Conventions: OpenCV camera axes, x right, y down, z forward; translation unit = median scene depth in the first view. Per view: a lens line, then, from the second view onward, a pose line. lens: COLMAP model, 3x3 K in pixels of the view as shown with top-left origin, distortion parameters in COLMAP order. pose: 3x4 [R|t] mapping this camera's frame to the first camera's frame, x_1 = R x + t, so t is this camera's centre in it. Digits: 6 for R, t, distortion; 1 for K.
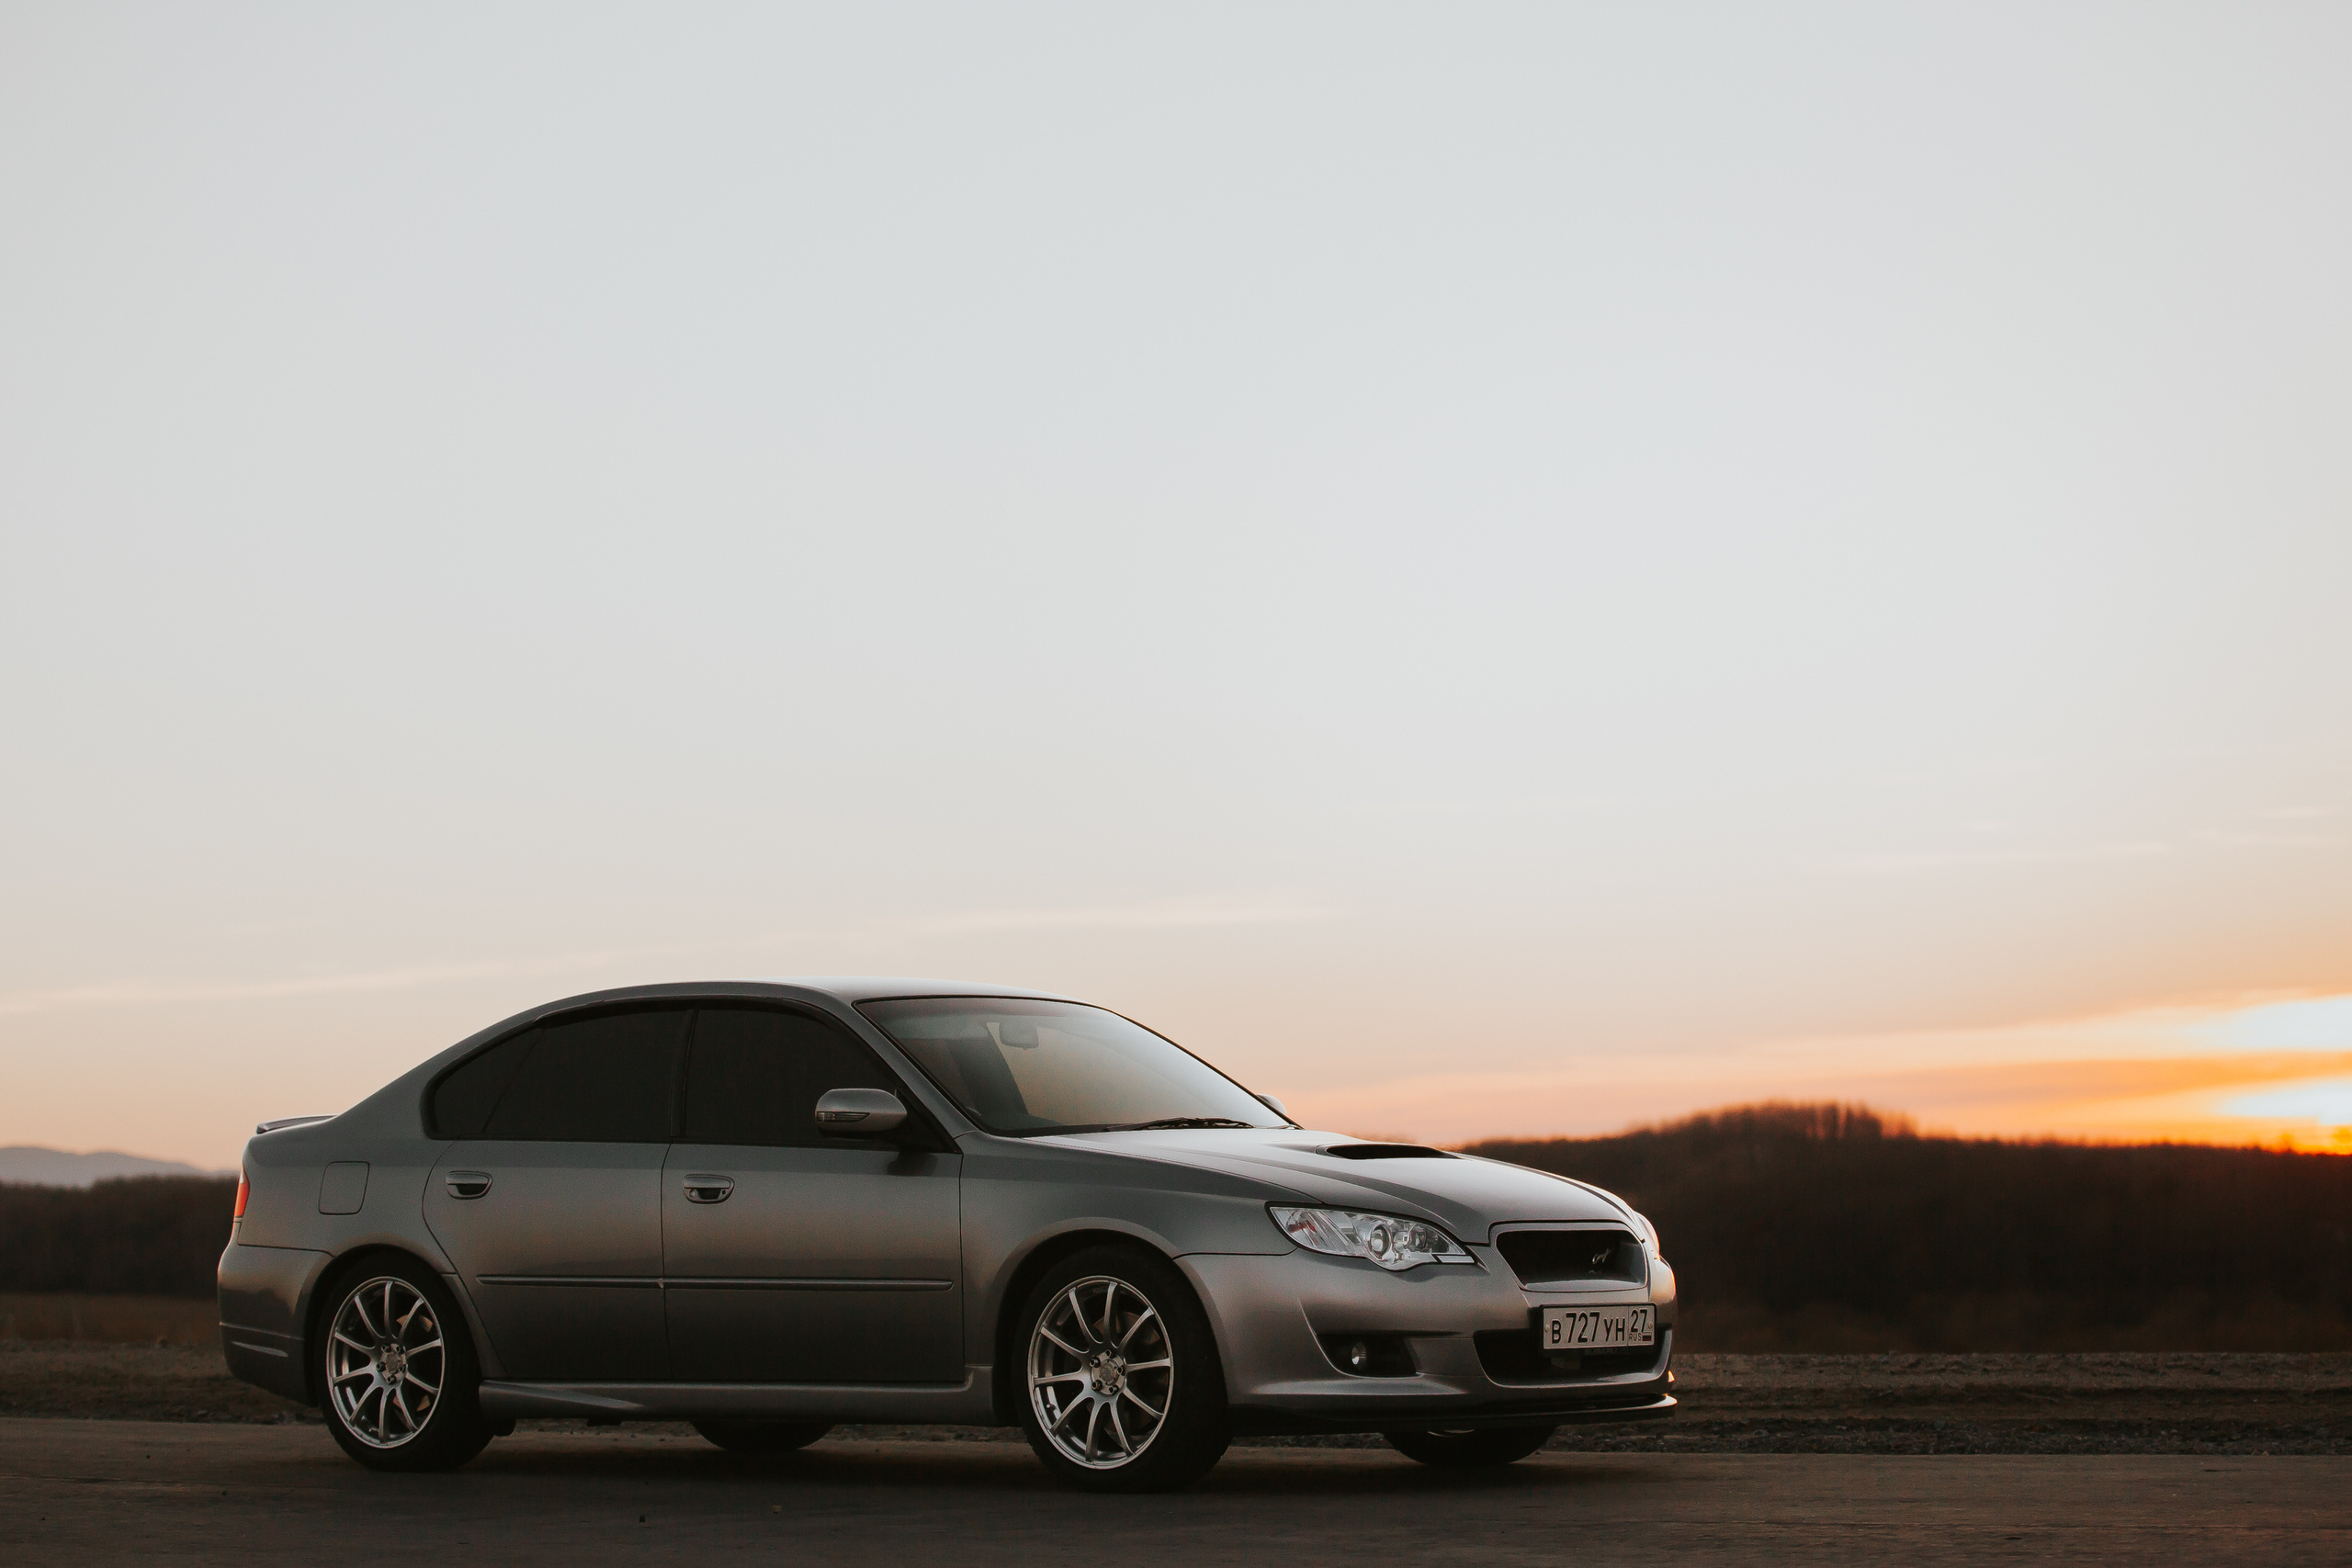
lens RADIAL K [[5733.3, 0, 1181.5], [0, 5733.3, 798.0], [0, 0, 1]] dist [-0.119315, 0.000000]
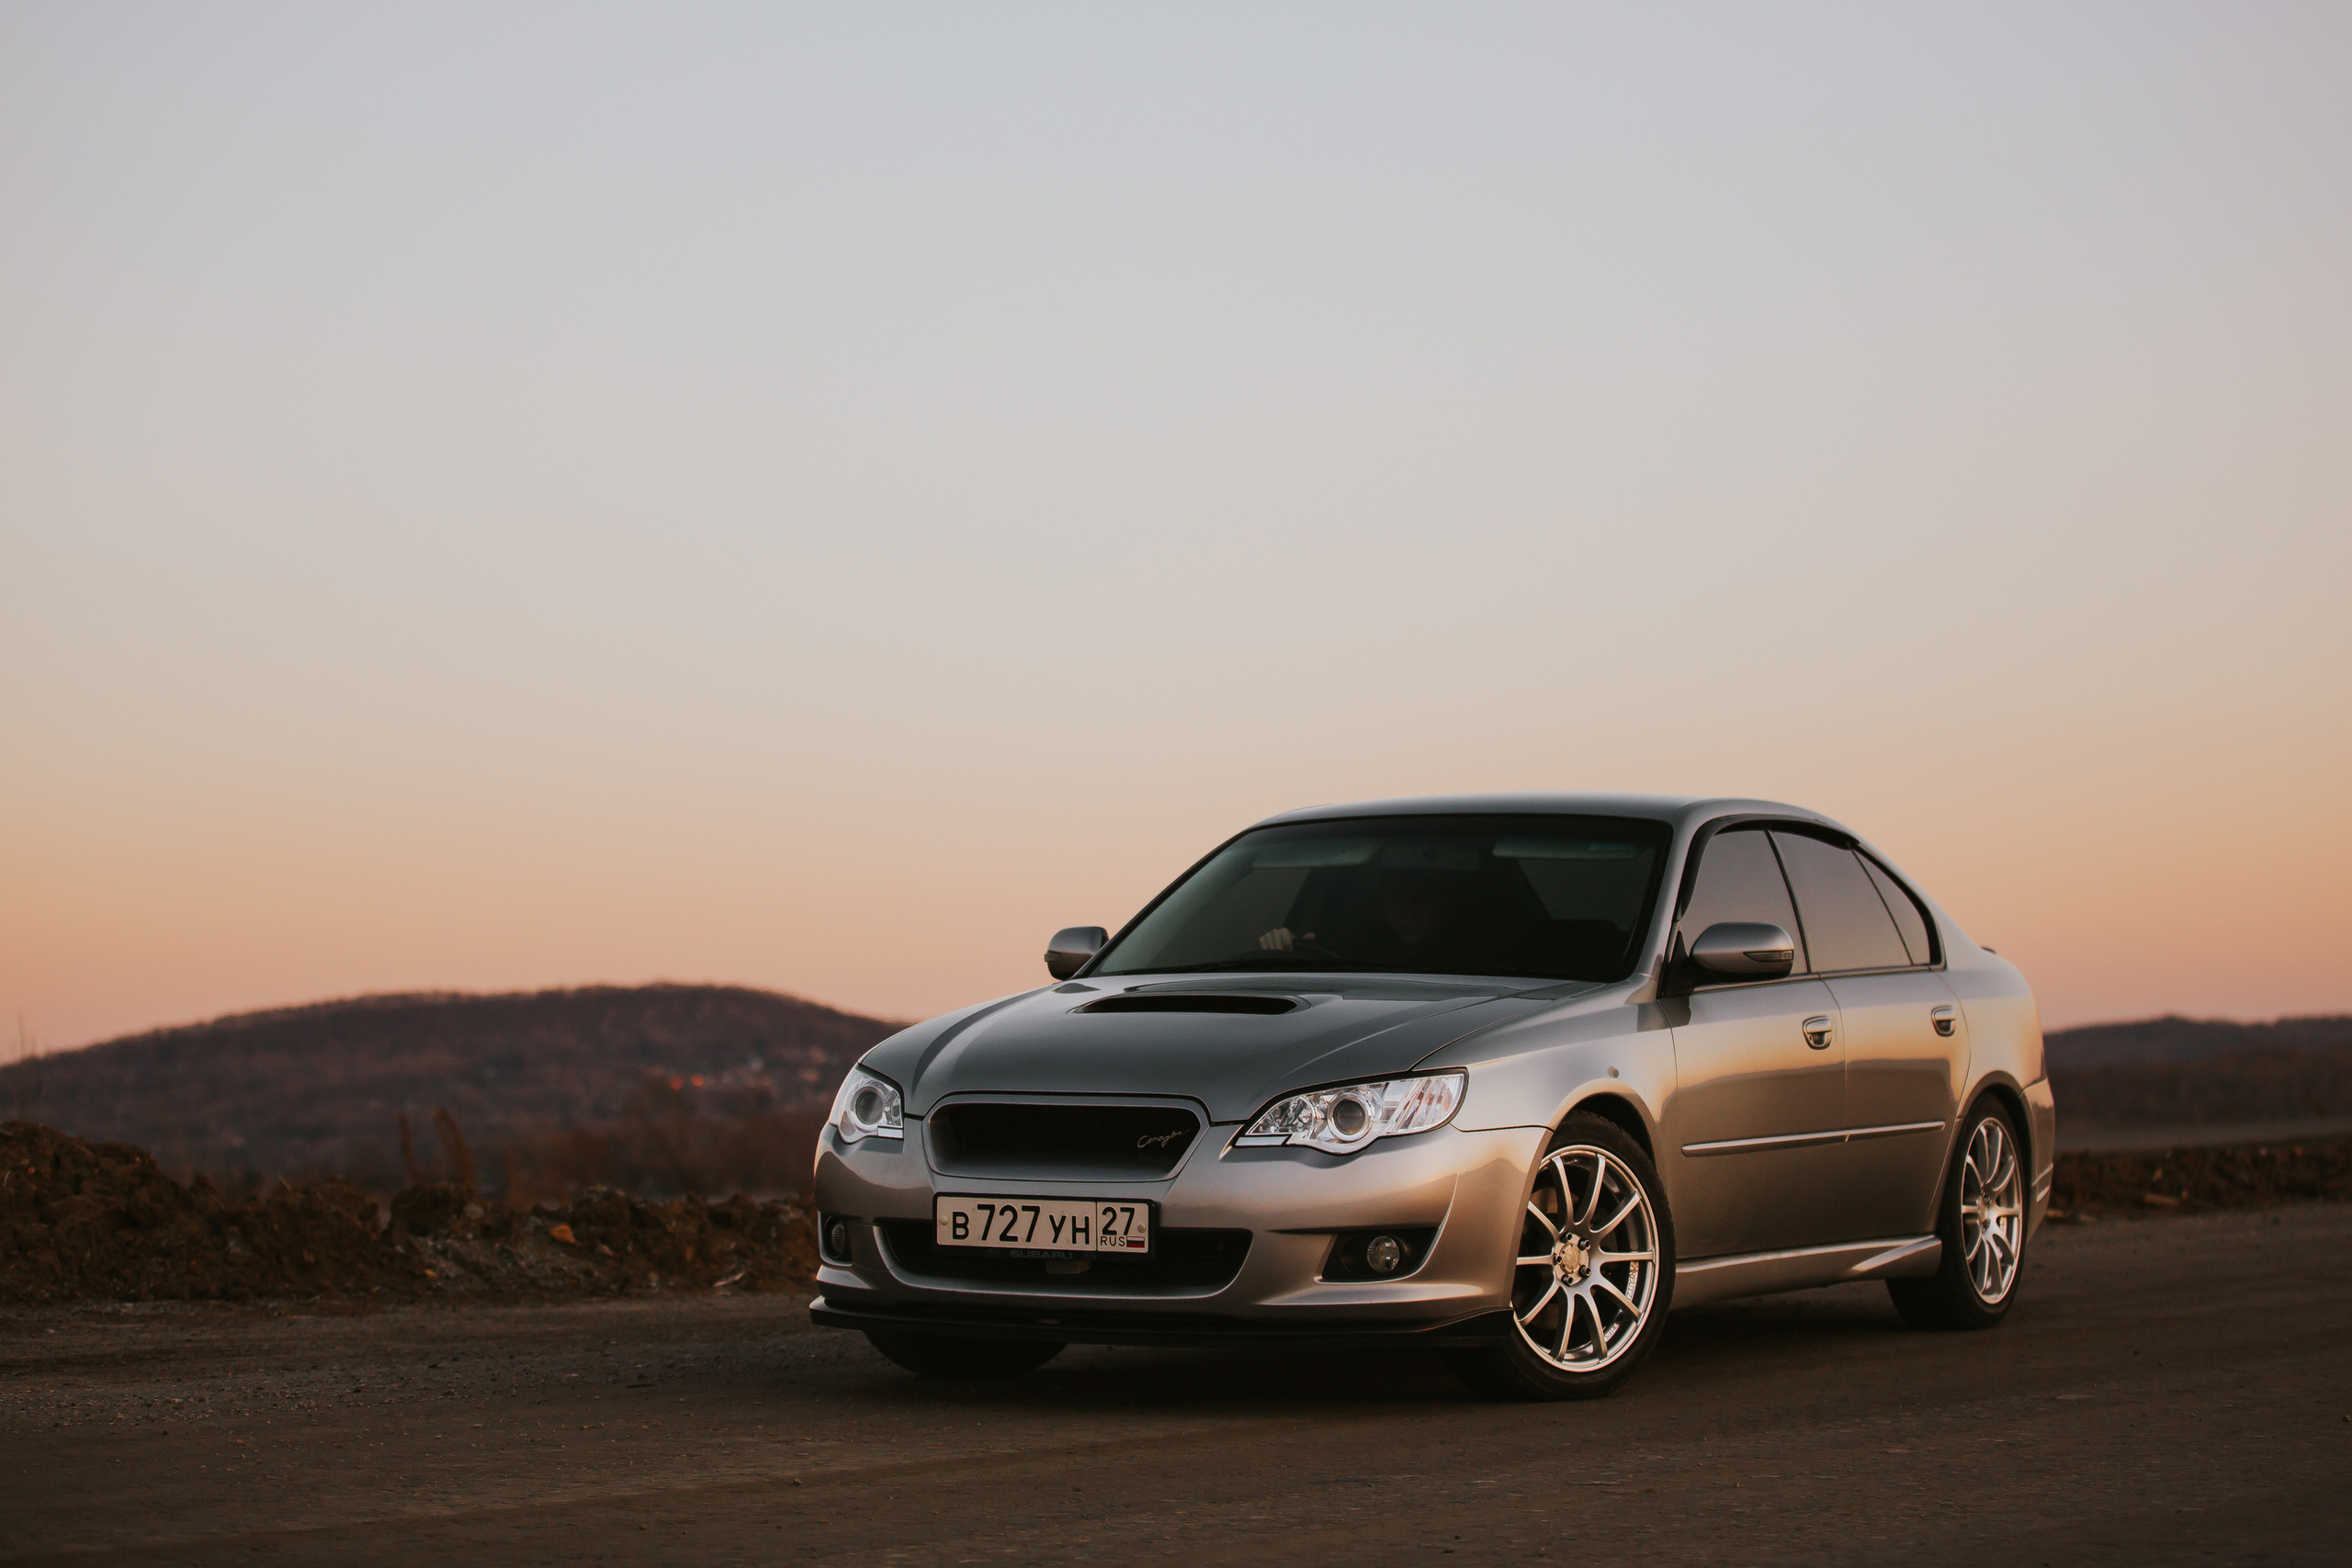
lens RADIAL K [[5272.9, 0, 1185.7], [0, 5272.9, 784.2], [0, 0, 1]] dist [-0.083947, 0.000000]
pose [[0.167158, -0.015460, -0.985809, 0.776579], [0.071958, 0.997402, -0.003440, 0.032197], [0.983301, -0.070361, 0.167837, 0.853133]]
